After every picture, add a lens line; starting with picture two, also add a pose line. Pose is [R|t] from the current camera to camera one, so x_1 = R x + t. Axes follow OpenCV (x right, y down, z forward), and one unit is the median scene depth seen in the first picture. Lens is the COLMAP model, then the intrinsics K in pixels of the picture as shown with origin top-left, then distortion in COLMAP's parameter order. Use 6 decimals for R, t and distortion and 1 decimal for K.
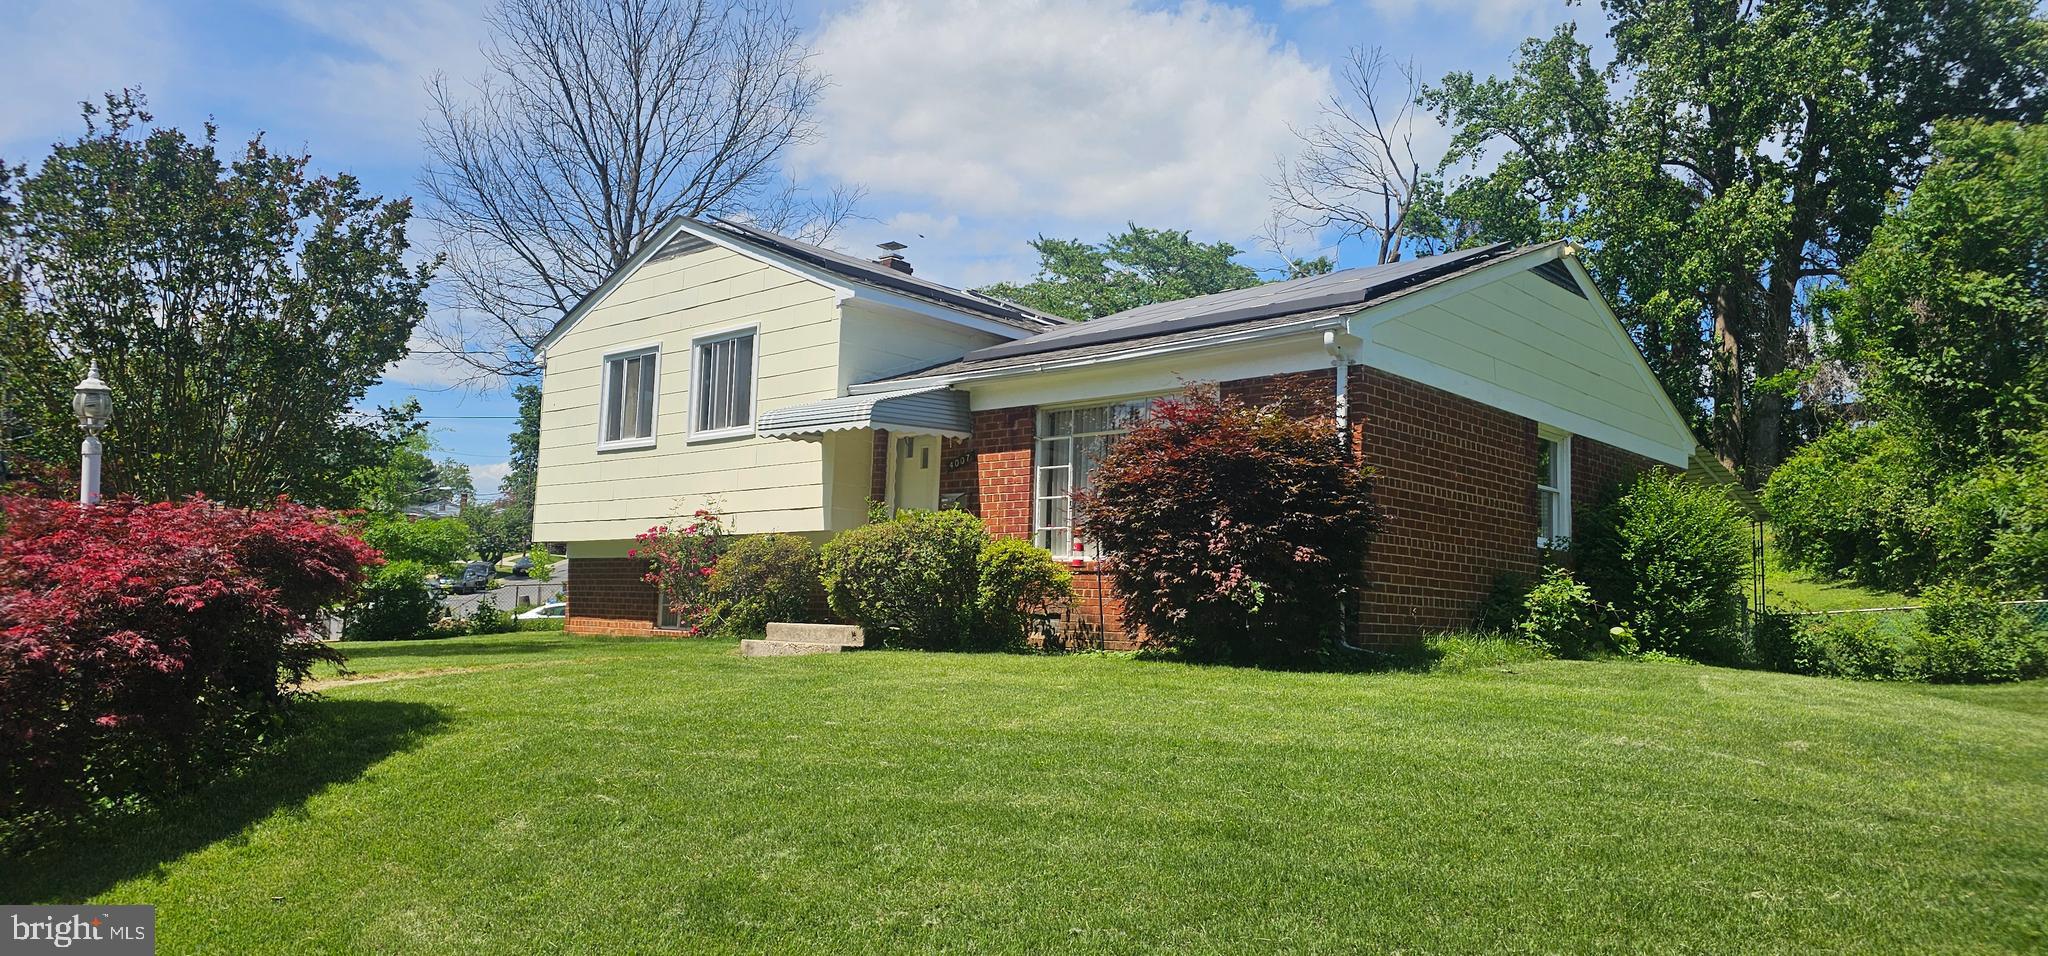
lens RADIAL K [[1377.7, 0, 1035.7], [0, 1377.7, 488.0], [0, 0, 1]] dist [0.096485, -0.147161]
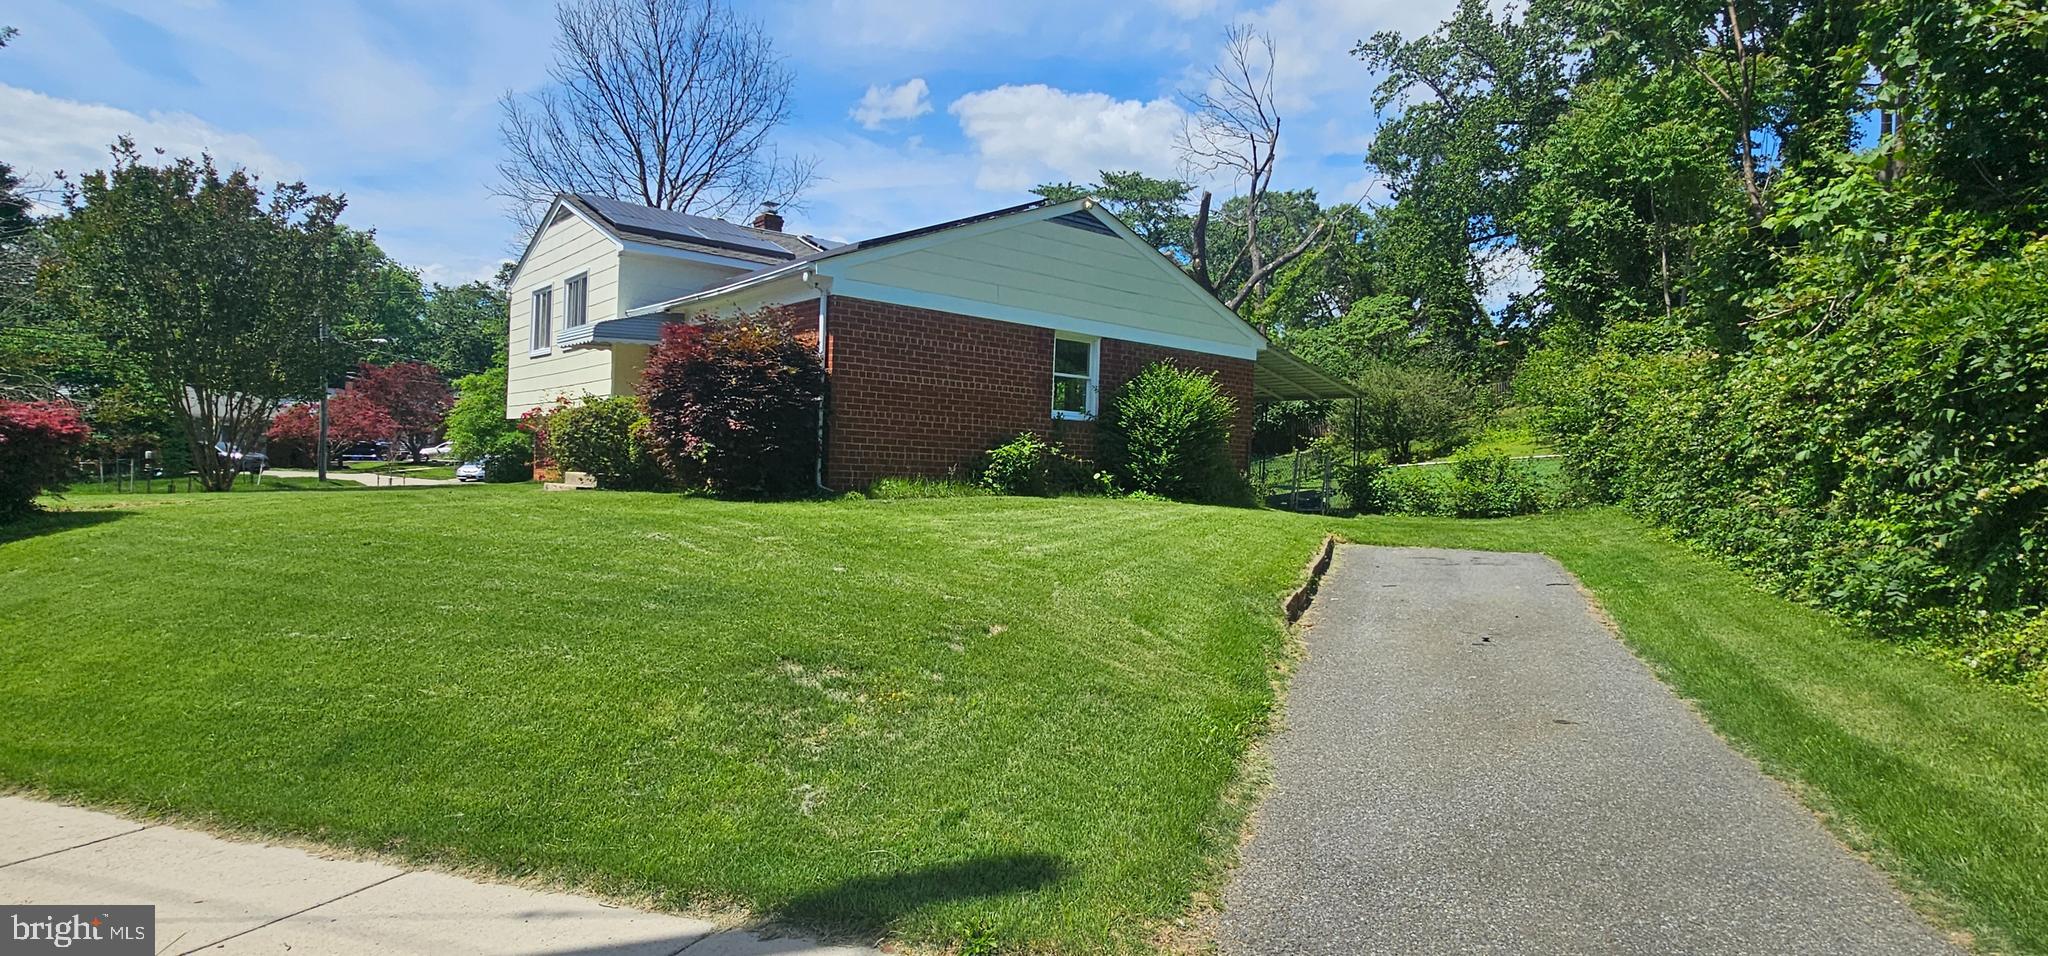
lens RADIAL K [[1053.5, 0, 1028.8], [0, 1053.5, 517.5], [0, 0, 1]] dist [-0.003965, -0.000860]
pose [[0.990469, 0.007282, -0.137545, 0.464842], [0.011331, 0.990909, 0.134057, -0.002078], [0.137271, -0.134338, 0.981382, -0.072574]]
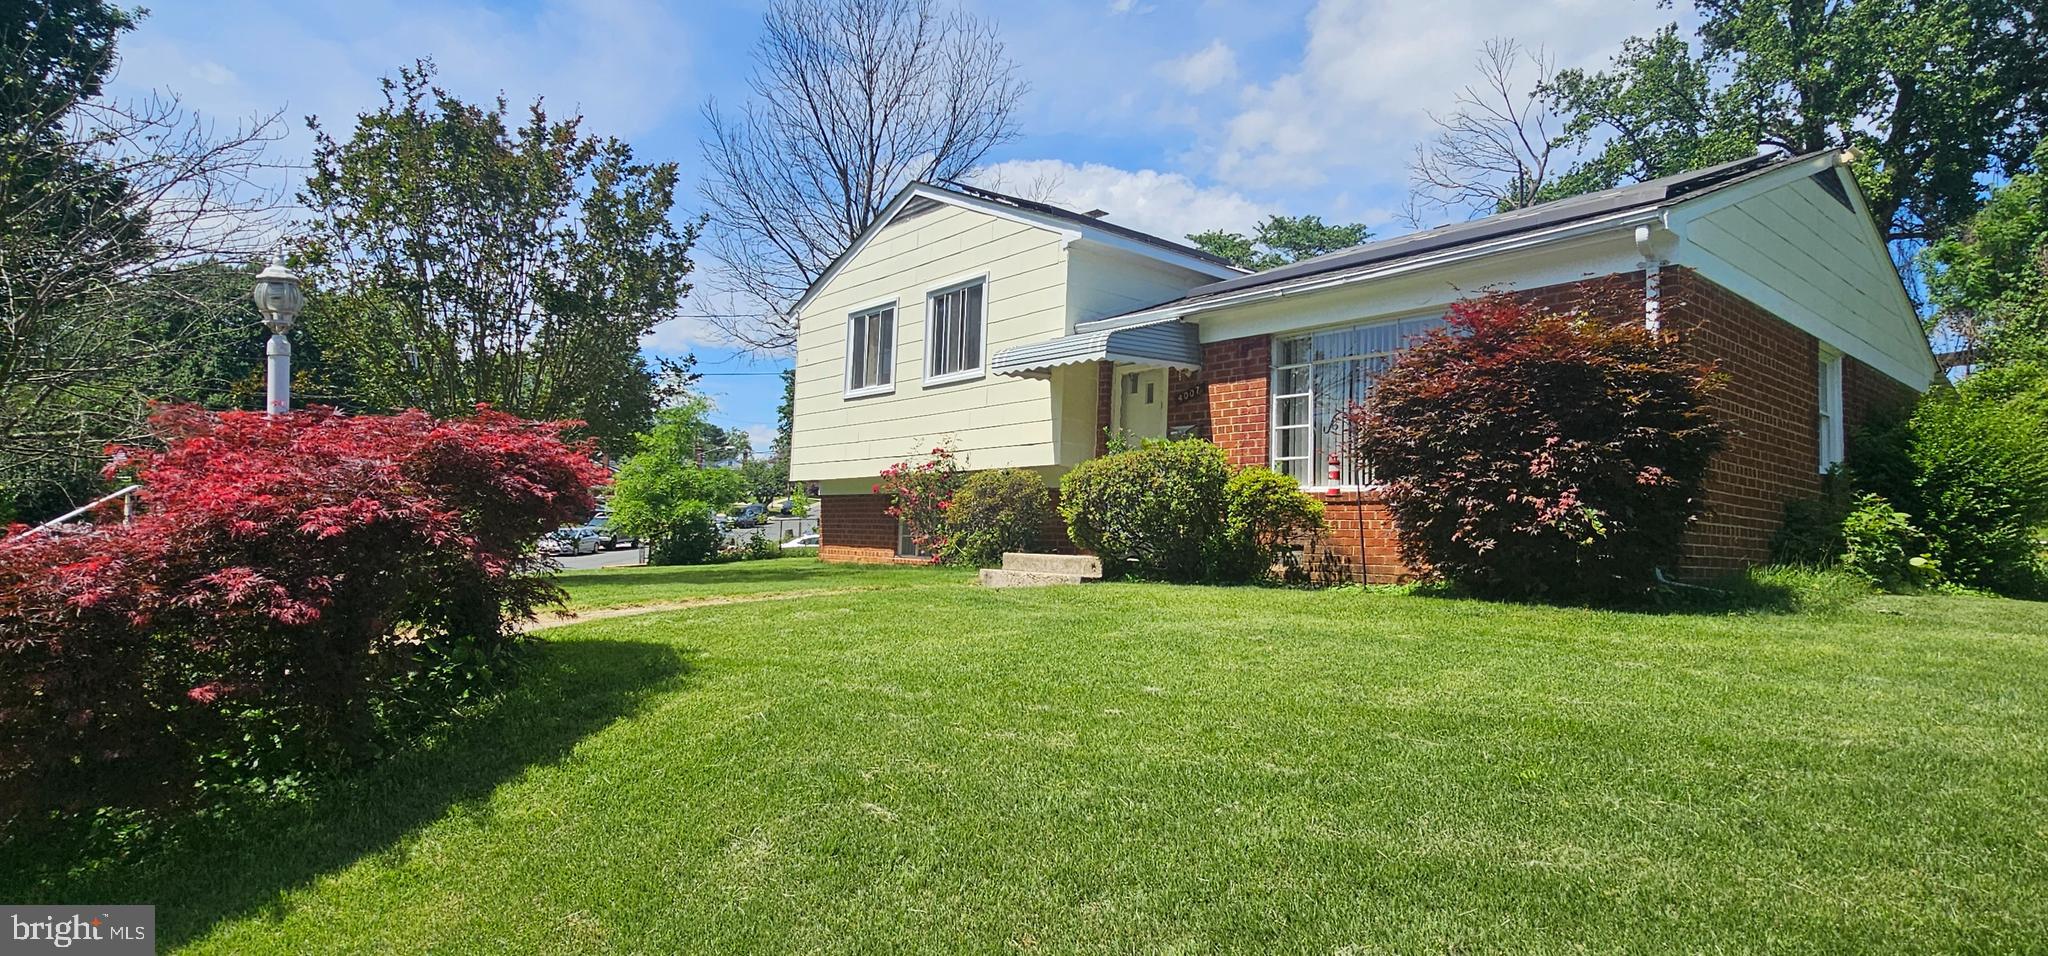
lens RADIAL K [[1076.2, 0, 1024.0], [0, 1076.2, 478.0], [0, 0, 1]] dist [0.000660, -0.000823]
pose [[0.990552, -0.007836, -0.136910, -0.067095], [0.011879, 0.999517, 0.028733, 0.017772], [0.136619, -0.030088, 0.990167, 0.200975]]
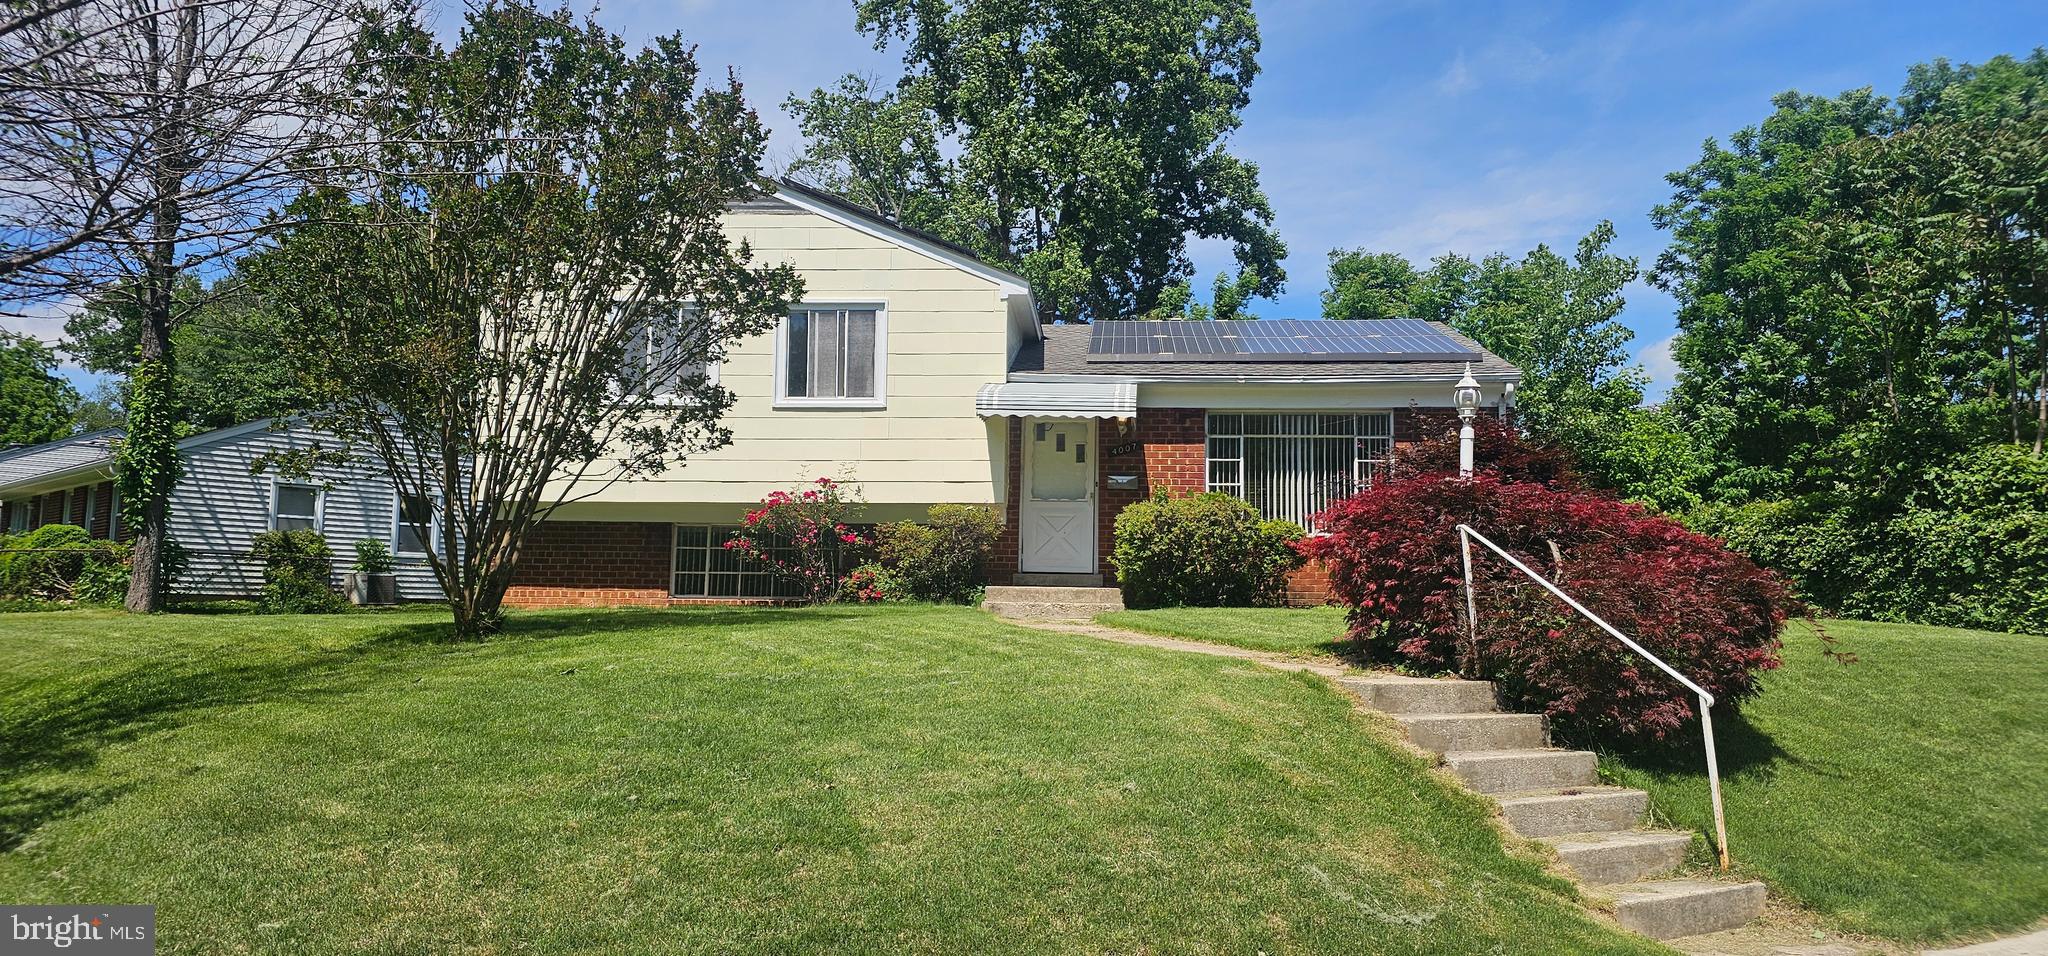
lens RADIAL K [[1377.7, 0, 1035.7], [0, 1377.7, 488.0], [0, 0, 1]] dist [0.096485, -0.147161]
pose [[0.772695, 0.040176, 0.633505, -0.850025], [-0.051540, 0.998671, -0.000470, 0.018123], [-0.632682, -0.032288, 0.773739, 0.138783]]
